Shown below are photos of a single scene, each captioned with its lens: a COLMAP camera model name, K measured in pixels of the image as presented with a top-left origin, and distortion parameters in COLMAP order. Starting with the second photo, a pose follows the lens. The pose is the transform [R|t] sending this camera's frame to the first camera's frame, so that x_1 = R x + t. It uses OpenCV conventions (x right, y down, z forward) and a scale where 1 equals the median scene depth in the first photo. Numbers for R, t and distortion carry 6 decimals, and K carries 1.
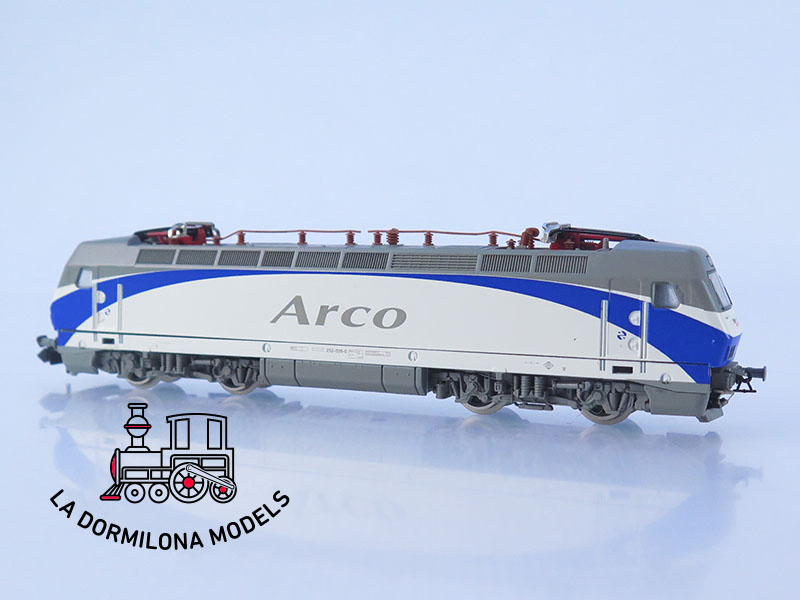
lens RADIAL K [[1047.9, 0, 402.8], [0, 1047.9, 298.0], [0, 0, 1]] dist [-0.031717, -0.004846]
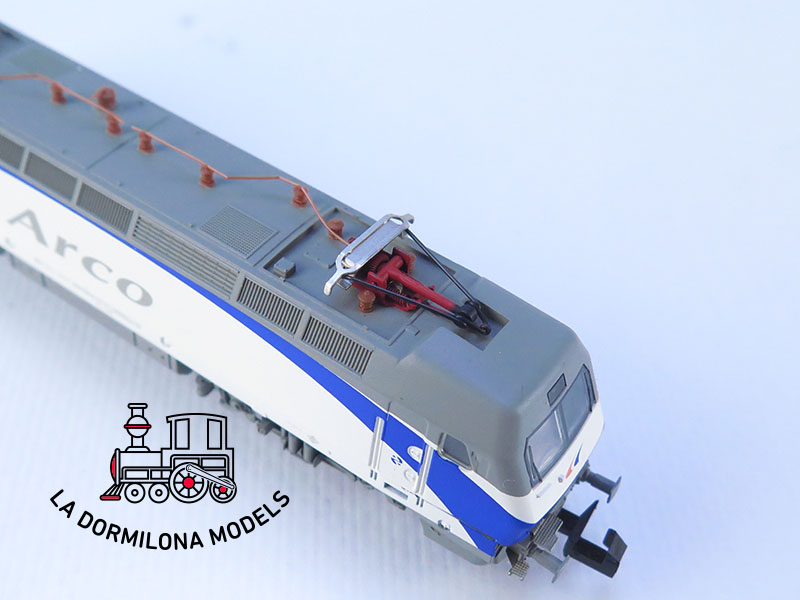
lens RADIAL K [[1047.9, 0, 402.8], [0, 1047.9, 298.0], [0, 0, 1]] dist [-0.031717, -0.004846]
pose [[0.975487, 0.205750, -0.078049, 0.222390], [-0.104500, 0.745256, 0.658538, -0.466316], [0.193660, -0.634240, 0.748489, 0.486671]]
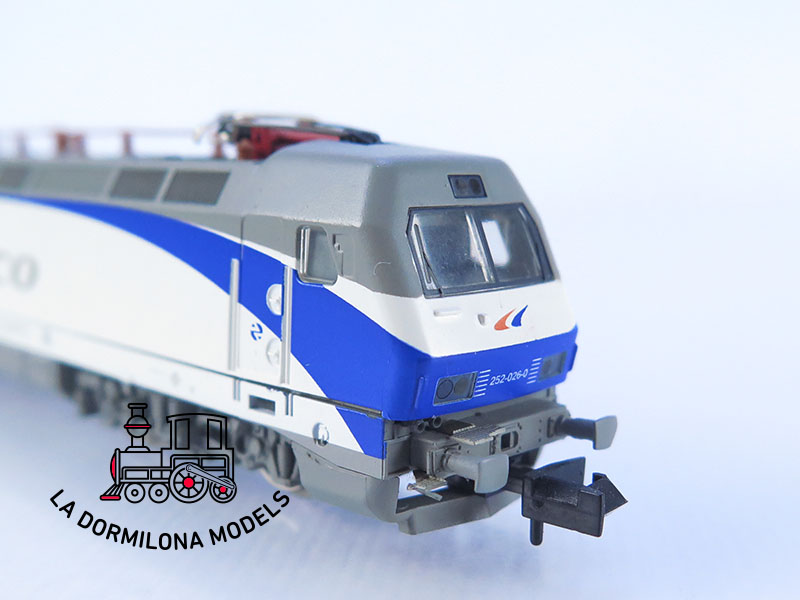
lens RADIAL K [[1047.9, 0, 402.8], [0, 1047.9, 298.0], [0, 0, 1]] dist [-0.031717, -0.004846]
pose [[0.929003, 0.058583, -0.365405, 0.410252], [-0.035057, 0.996882, 0.070694, -0.016180], [0.368407, -0.052865, 0.928160, 0.511924]]
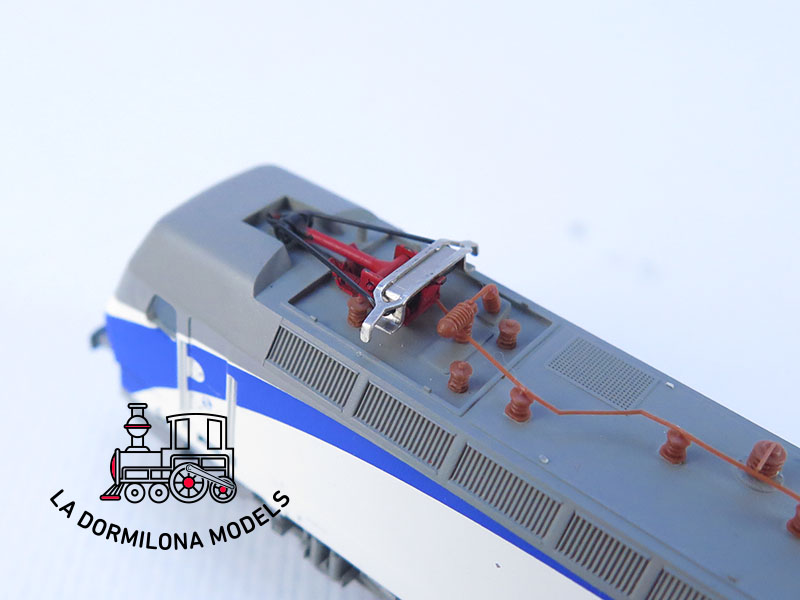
lens RADIAL K [[1047.9, 0, 402.8], [0, 1047.9, 298.0], [0, 0, 1]] dist [-0.031717, -0.004846]
pose [[0.960442, 0.243974, -0.134268, -0.166053], [-0.123480, 0.805254, 0.579930, -0.337498], [0.249608, -0.540410, 0.803526, 0.754010]]
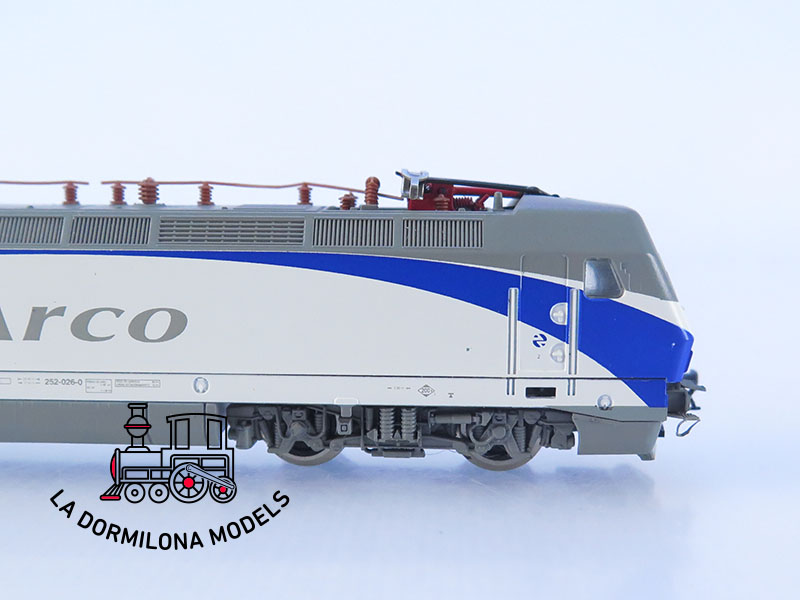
lens RADIAL K [[1047.9, 0, 402.8], [0, 1047.9, 298.0], [0, 0, 1]] dist [-0.031717, -0.004846]
pose [[0.932572, -0.035050, 0.359278, -0.096277], [0.021317, 0.998885, 0.042117, -0.018652], [-0.360354, -0.031618, 0.932280, 0.378287]]
